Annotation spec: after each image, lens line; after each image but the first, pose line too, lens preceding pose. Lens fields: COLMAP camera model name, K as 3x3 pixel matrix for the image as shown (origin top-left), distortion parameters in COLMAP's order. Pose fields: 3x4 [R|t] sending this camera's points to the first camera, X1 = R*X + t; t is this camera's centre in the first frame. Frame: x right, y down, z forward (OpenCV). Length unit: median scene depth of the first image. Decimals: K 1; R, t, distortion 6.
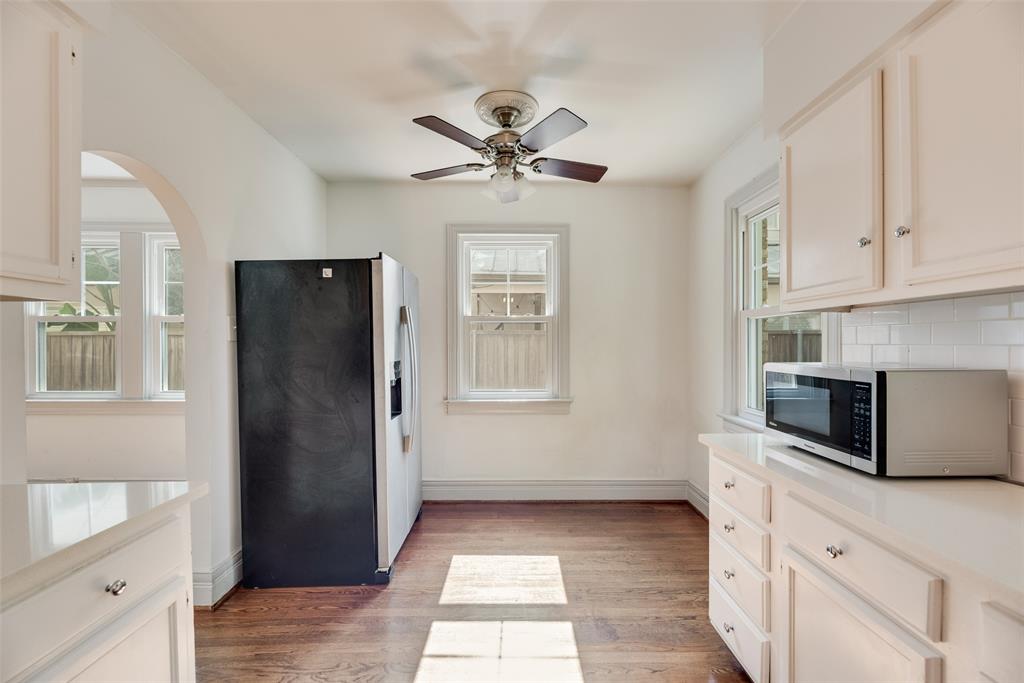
lens RADIAL K [[412.9, 0, 514.3], [0, 412.9, 344.4], [0, 0, 1]] dist [-0.001104, -0.000280]
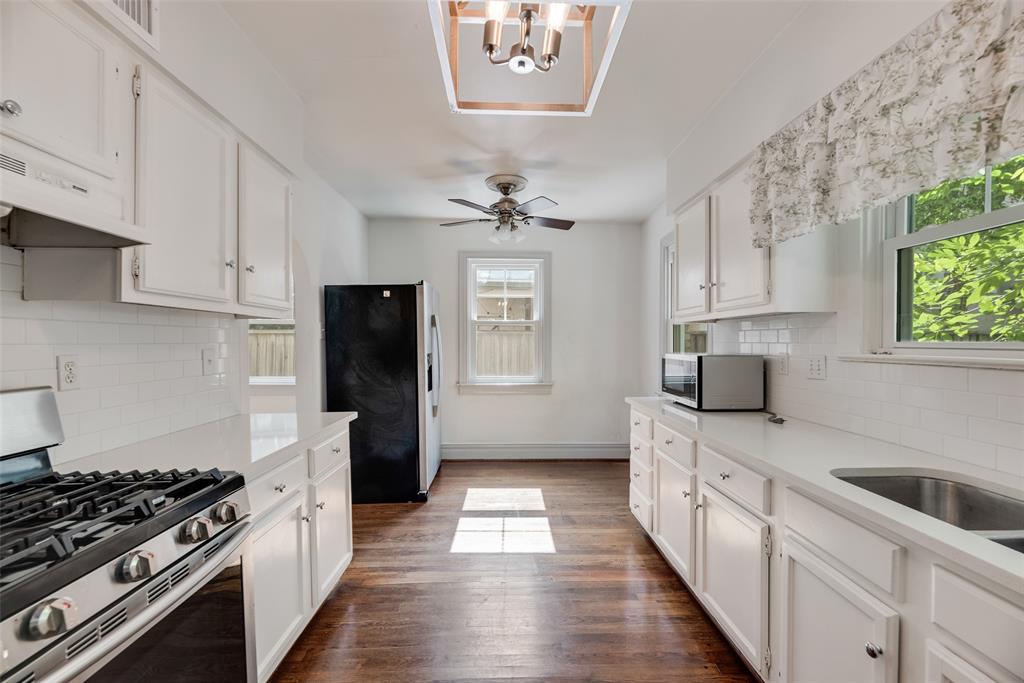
lens RADIAL K [[412.9, 0, 514.3], [0, 412.9, 344.4], [0, 0, 1]] dist [-0.001104, -0.000280]
pose [[0.999770, 0.002854, 0.021273, -0.020003], [-0.002977, 0.999979, 0.005731, 0.000286], [-0.021256, -0.005793, 0.999757, -0.479558]]
